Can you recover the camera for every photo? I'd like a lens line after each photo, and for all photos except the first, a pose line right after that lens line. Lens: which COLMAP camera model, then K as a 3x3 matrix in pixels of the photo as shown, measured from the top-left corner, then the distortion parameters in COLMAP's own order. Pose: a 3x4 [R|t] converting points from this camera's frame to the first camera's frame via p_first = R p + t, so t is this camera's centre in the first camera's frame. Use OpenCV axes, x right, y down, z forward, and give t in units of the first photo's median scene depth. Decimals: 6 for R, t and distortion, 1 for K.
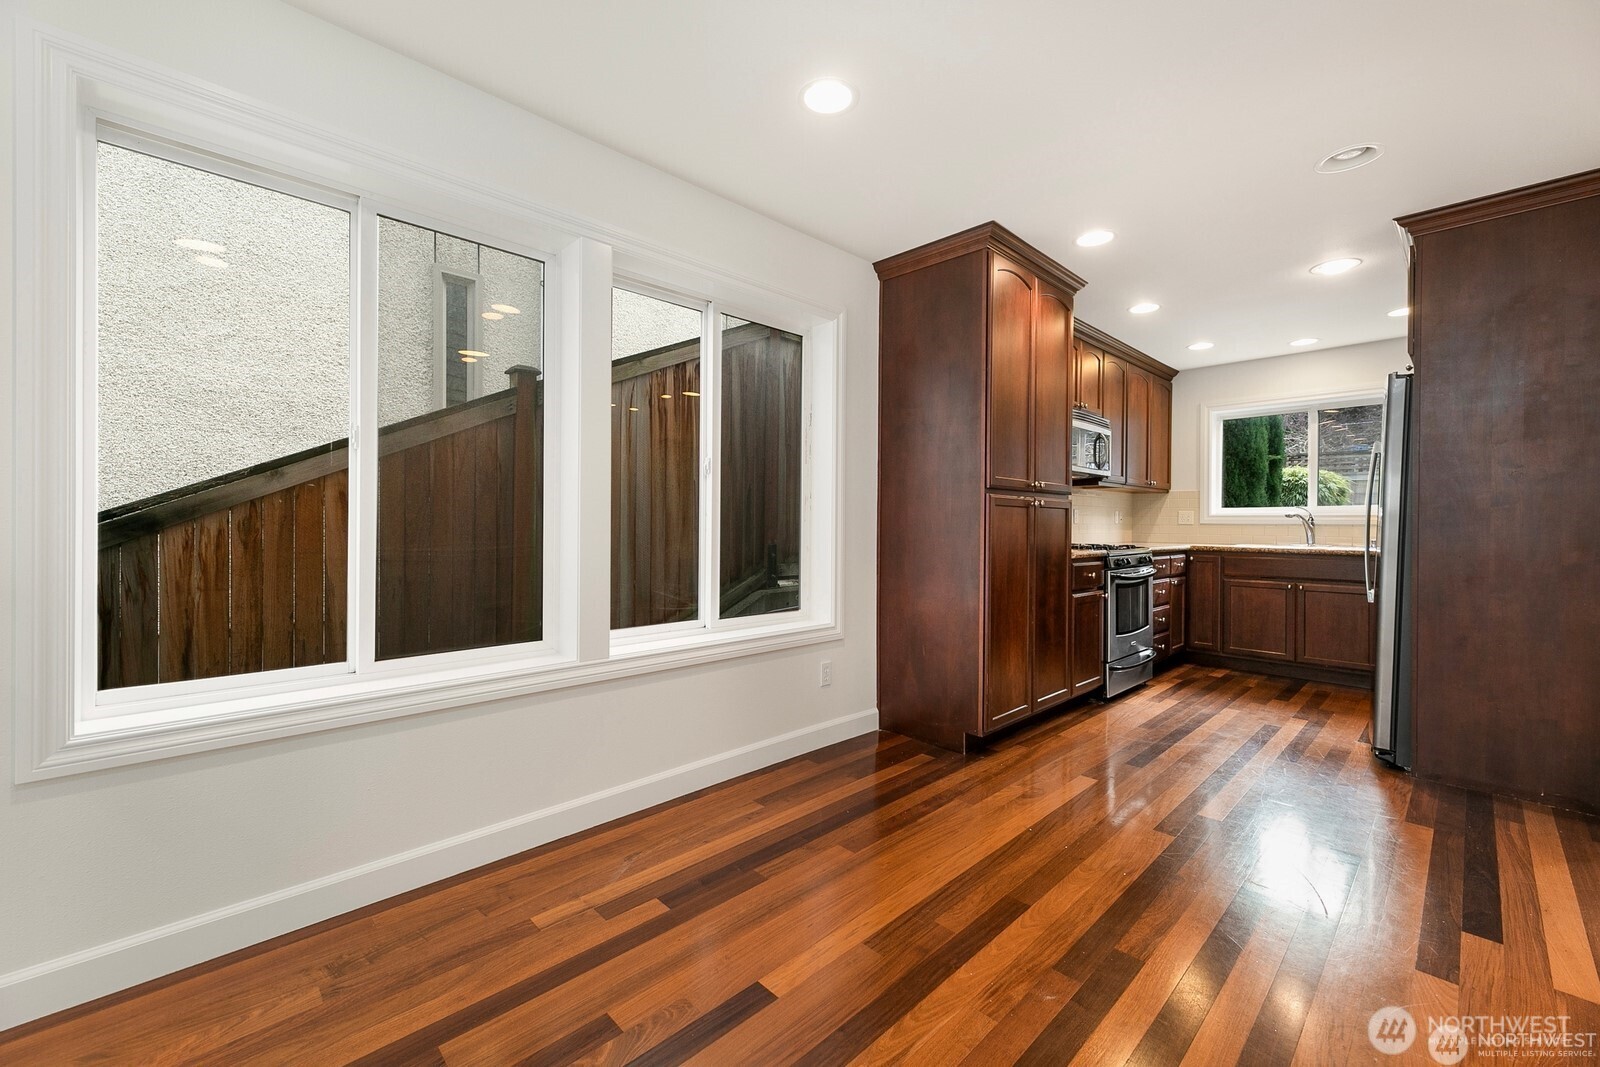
lens RADIAL K [[638.1, 0, 801.2], [0, 638.1, 529.7], [0, 0, 1]] dist [0.002678, -0.000270]
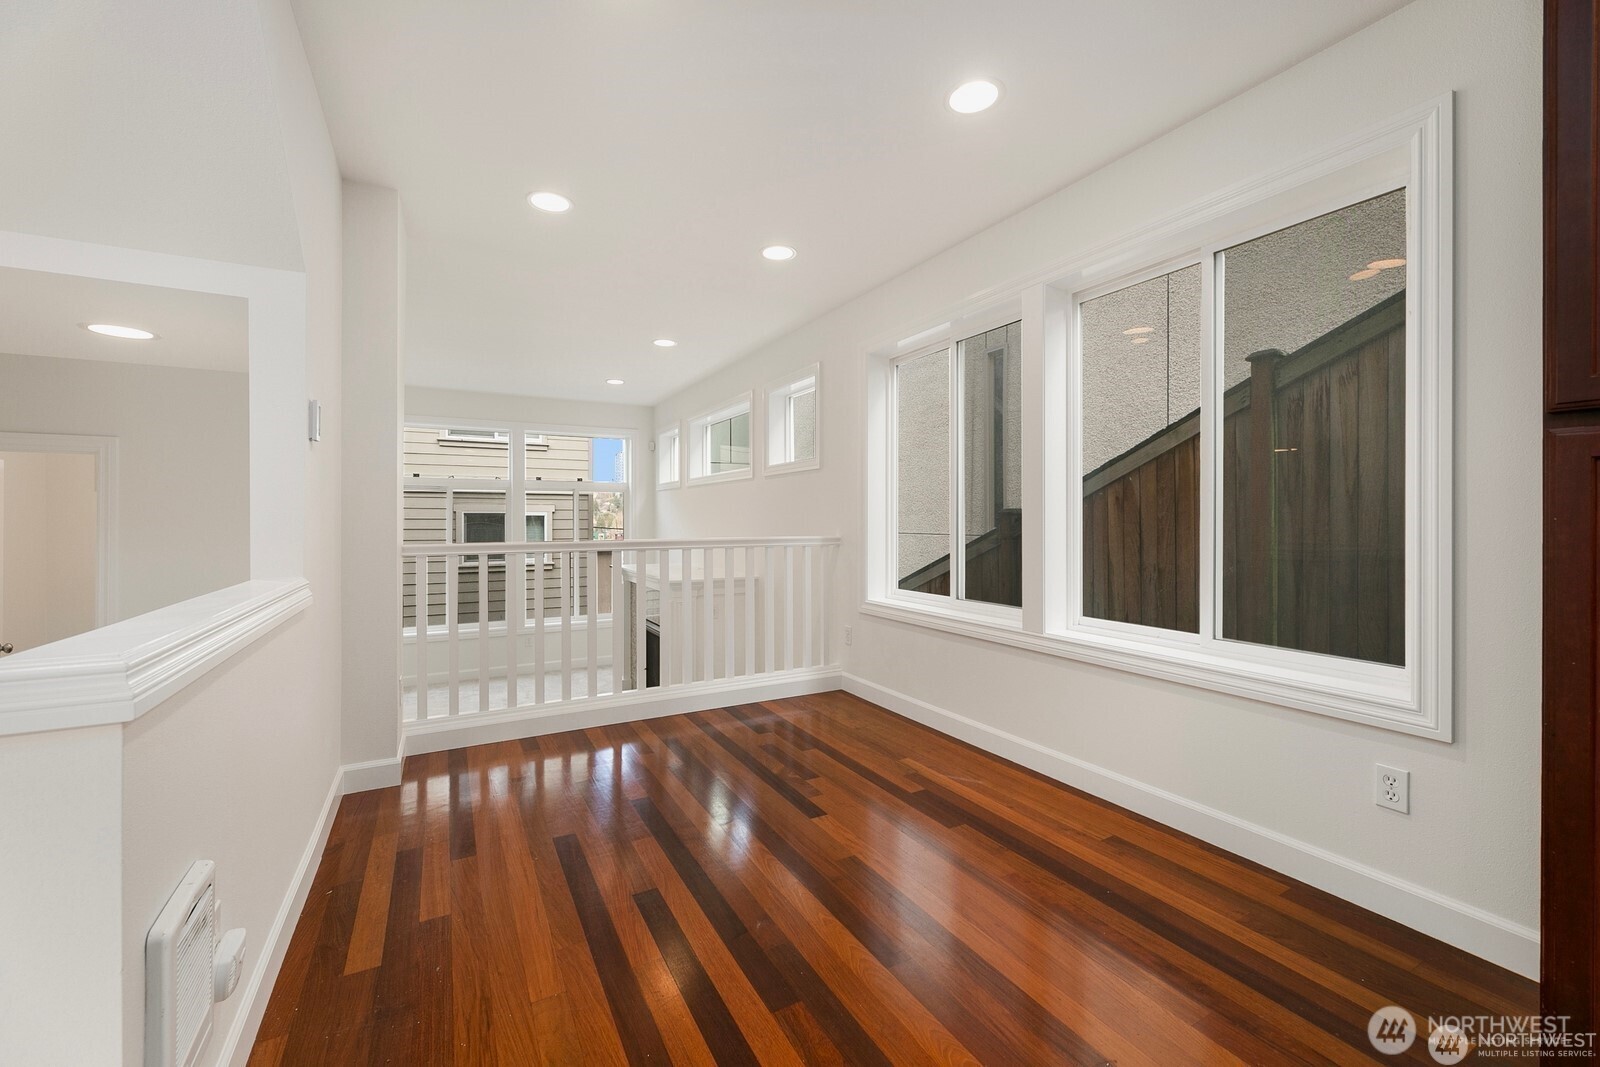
lens RADIAL K [[638.1, 0, 797.6], [0, 638.1, 522.6], [0, 0, 1]] dist [0.002678, -0.000270]
pose [[-0.249934, 0.007752, -0.968232, 0.707406], [0.000544, 0.999969, 0.007865, -0.011623], [0.968263, 0.001439, -0.249931, 0.636819]]
